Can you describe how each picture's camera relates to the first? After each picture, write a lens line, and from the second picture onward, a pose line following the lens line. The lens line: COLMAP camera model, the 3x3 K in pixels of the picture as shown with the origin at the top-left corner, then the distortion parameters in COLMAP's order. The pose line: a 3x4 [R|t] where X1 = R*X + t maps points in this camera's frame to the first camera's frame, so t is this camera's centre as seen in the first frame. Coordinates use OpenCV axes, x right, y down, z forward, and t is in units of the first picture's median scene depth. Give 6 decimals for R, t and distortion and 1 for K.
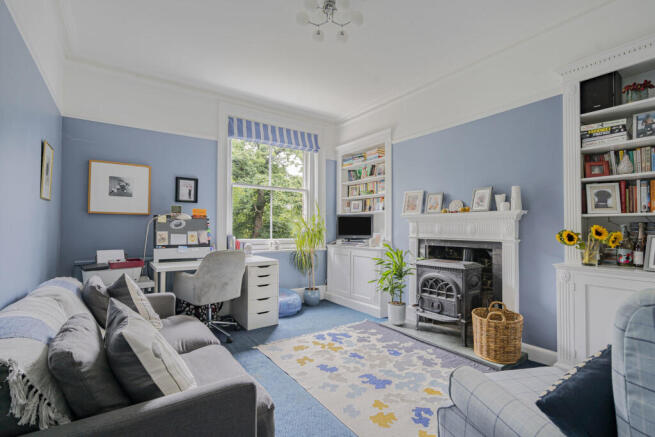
lens RADIAL K [[302.9, 0, 327.2], [0, 302.9, 219.6], [0, 0, 1]] dist [-0.006149, -0.000989]
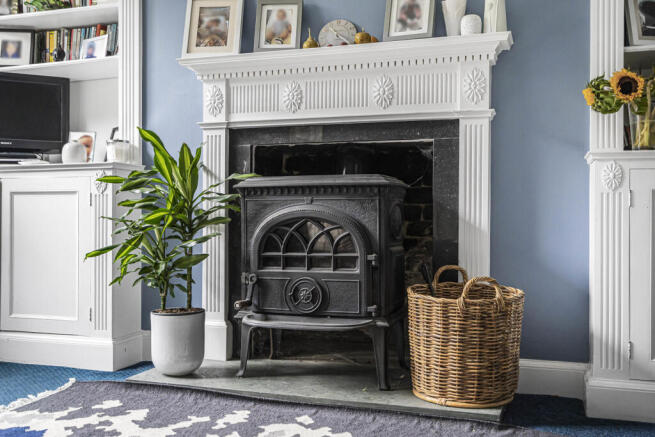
lens RADIAL K [[665.2, 0, 327.1], [0, 665.2, 218.0], [0, 0, 1]] dist [0.003266, 0.000000]
pose [[0.803653, -0.002540, 0.595093, -0.081622], [-0.013172, 0.999670, 0.022055, 0.173039], [-0.594952, -0.025563, 0.803354, 0.354413]]
